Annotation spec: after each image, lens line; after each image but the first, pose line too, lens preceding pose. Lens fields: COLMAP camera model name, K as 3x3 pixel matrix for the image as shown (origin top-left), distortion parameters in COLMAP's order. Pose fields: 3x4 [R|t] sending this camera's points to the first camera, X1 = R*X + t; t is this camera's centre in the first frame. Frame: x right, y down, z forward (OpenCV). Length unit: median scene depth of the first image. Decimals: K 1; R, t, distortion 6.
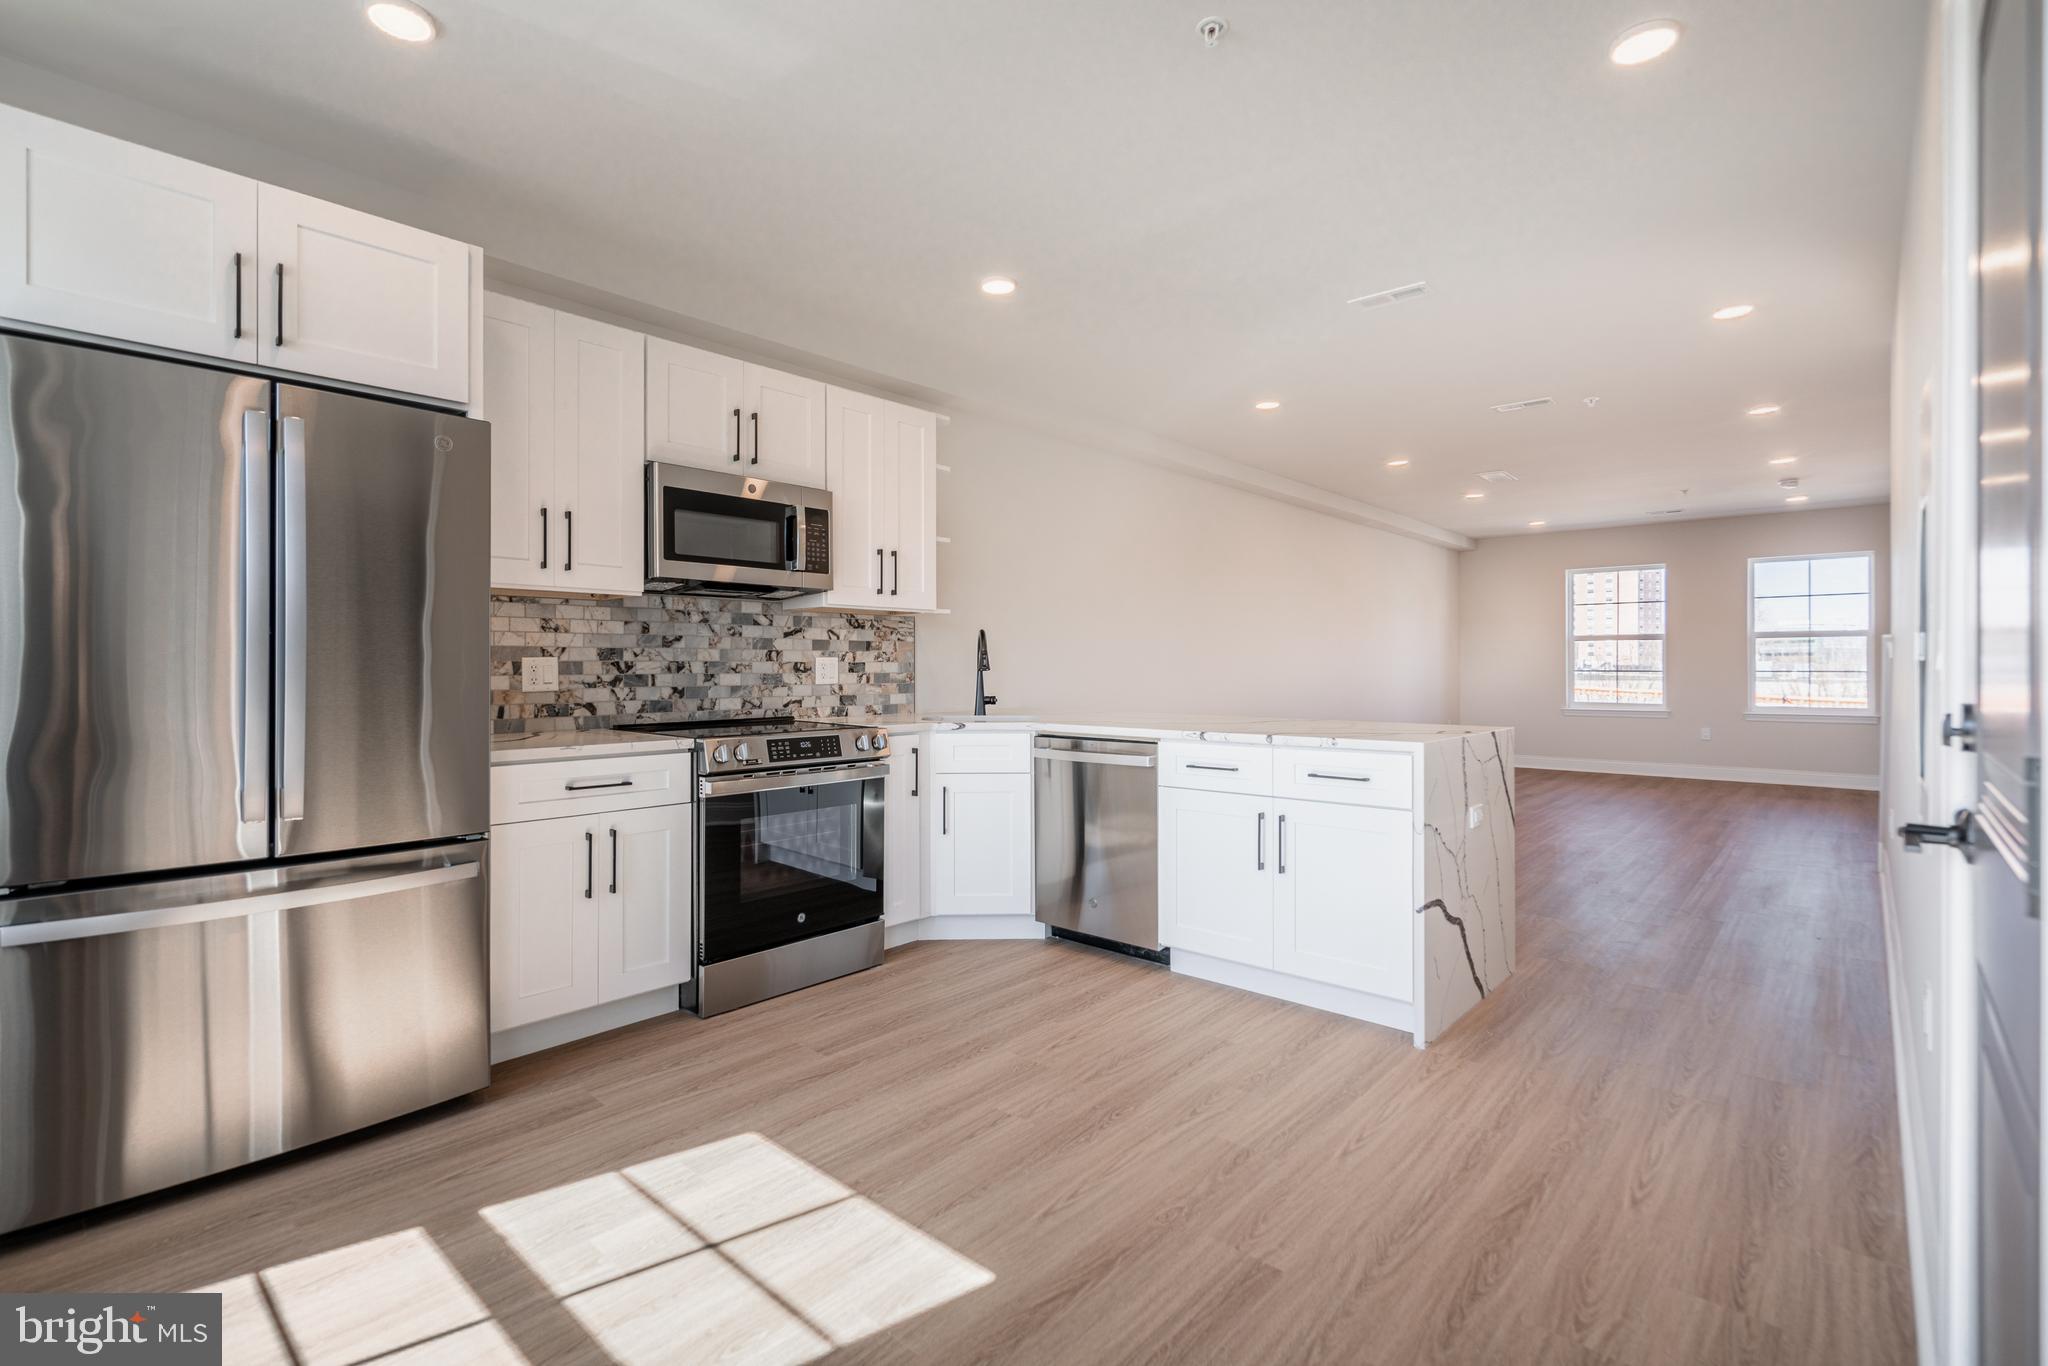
lens RADIAL K [[931.8, 0, 1013.5], [0, 931.8, 665.5], [0, 0, 1]] dist [0.000815, 0.000858]
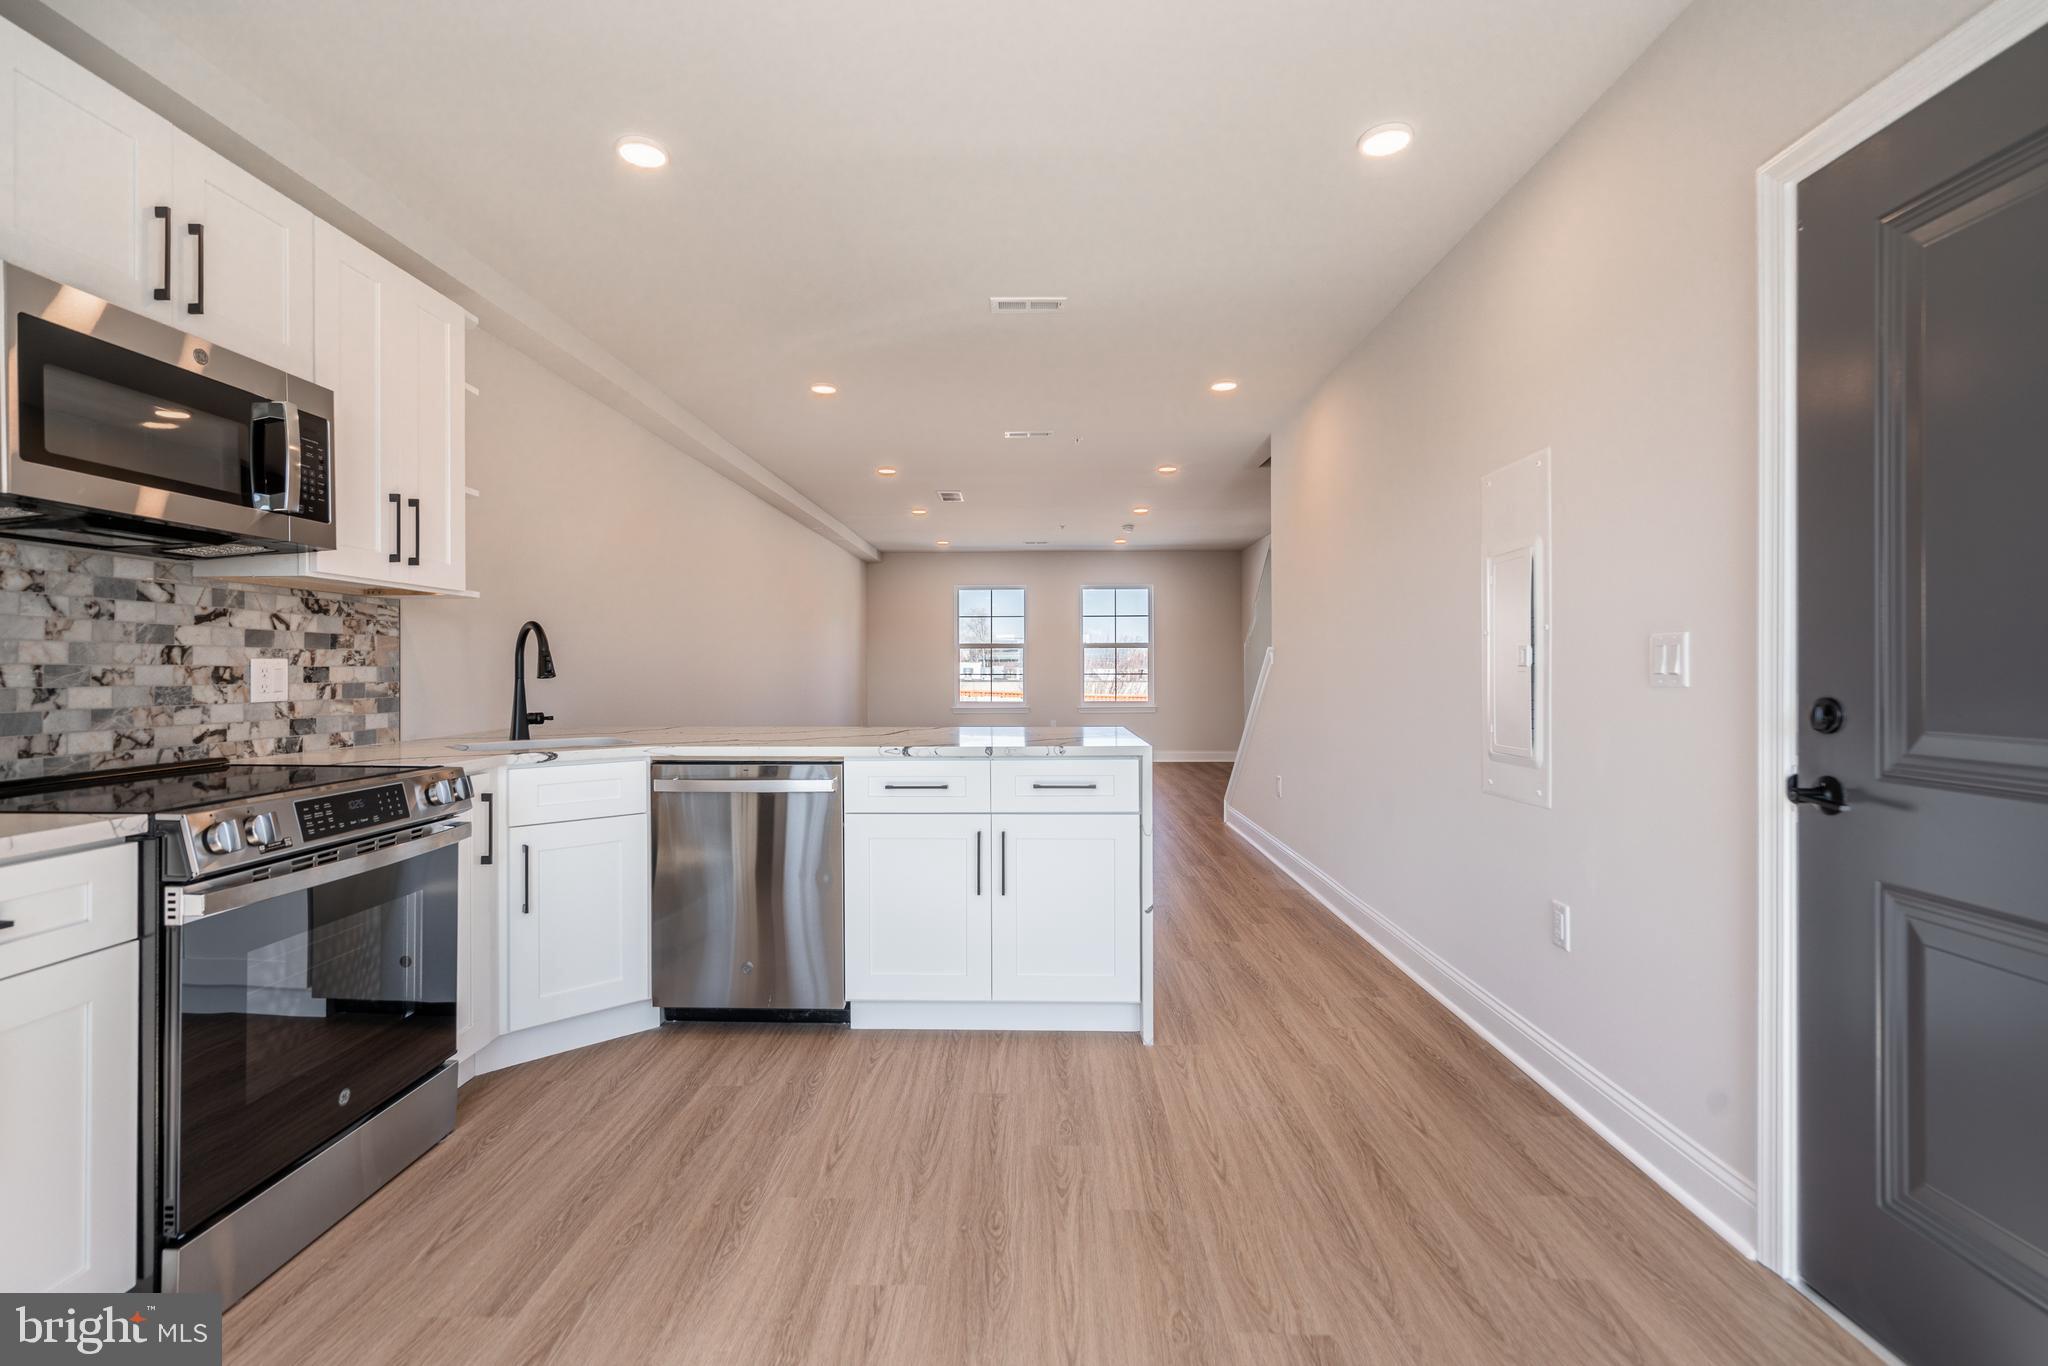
lens RADIAL K [[931.8, 0, 1013.5], [0, 931.8, 665.5], [0, 0, 1]] dist [0.000815, 0.000858]
pose [[0.760391, 0.001349, 0.649464, -0.260411], [0.001540, 0.999991, -0.003880, -0.001035], [-0.649464, 0.003950, 0.760382, 0.243580]]
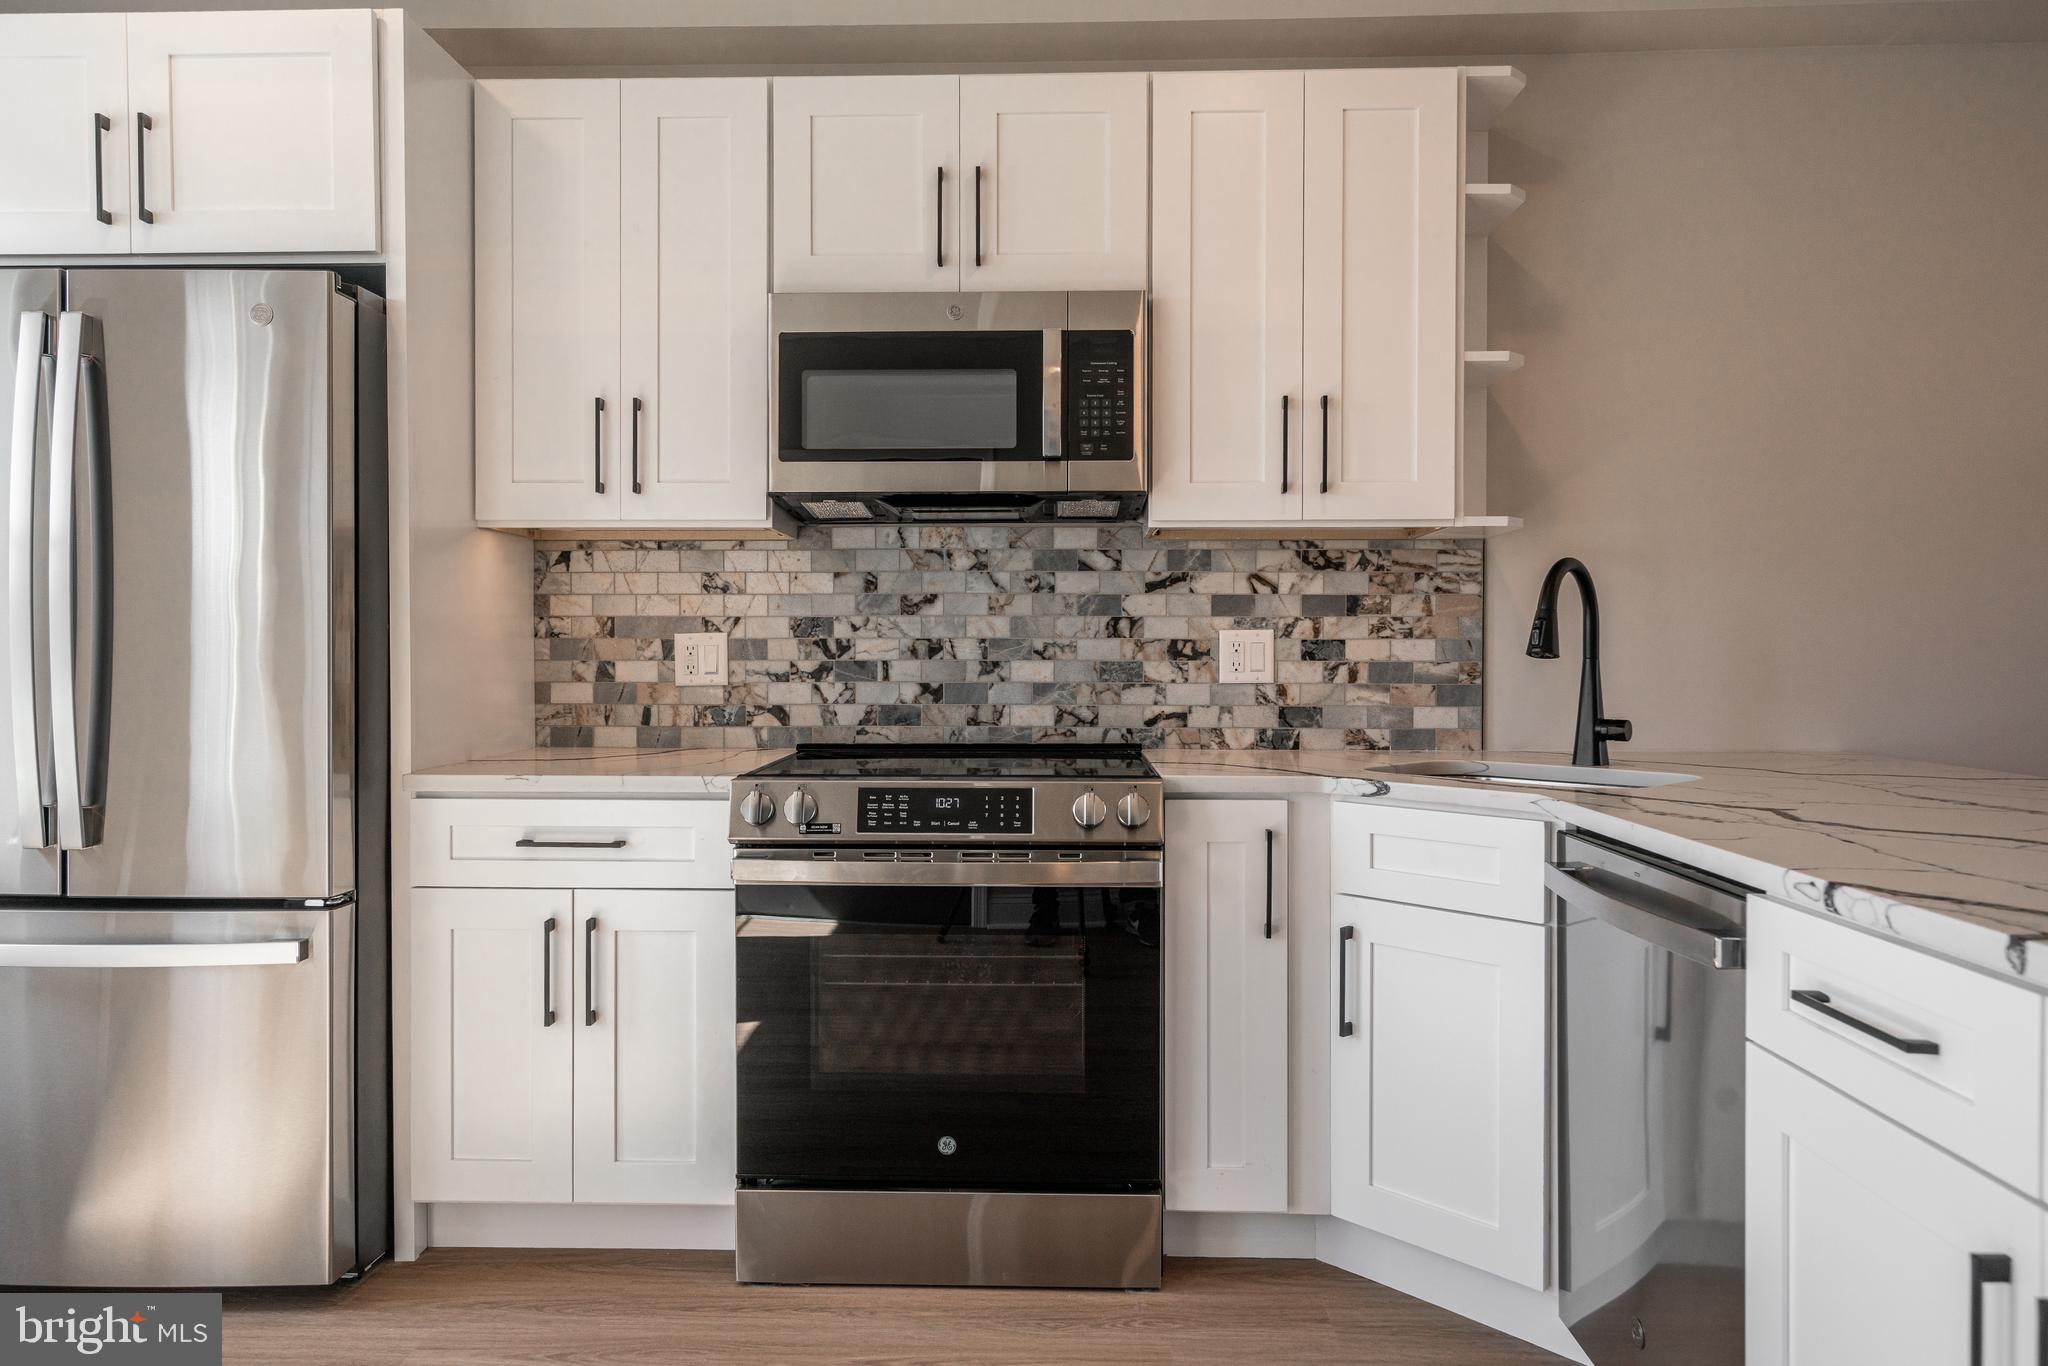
lens RADIAL K [[1362.9, 0, 1022.3], [0, 1362.9, 663.8], [0, 0, 1]] dist [0.003121, 0.001179]
pose [[0.645152, 0.008309, -0.764009, 0.322486], [-0.000482, 0.999945, 0.010468, 0.002310], [0.764054, -0.006385, 0.645121, 0.501676]]
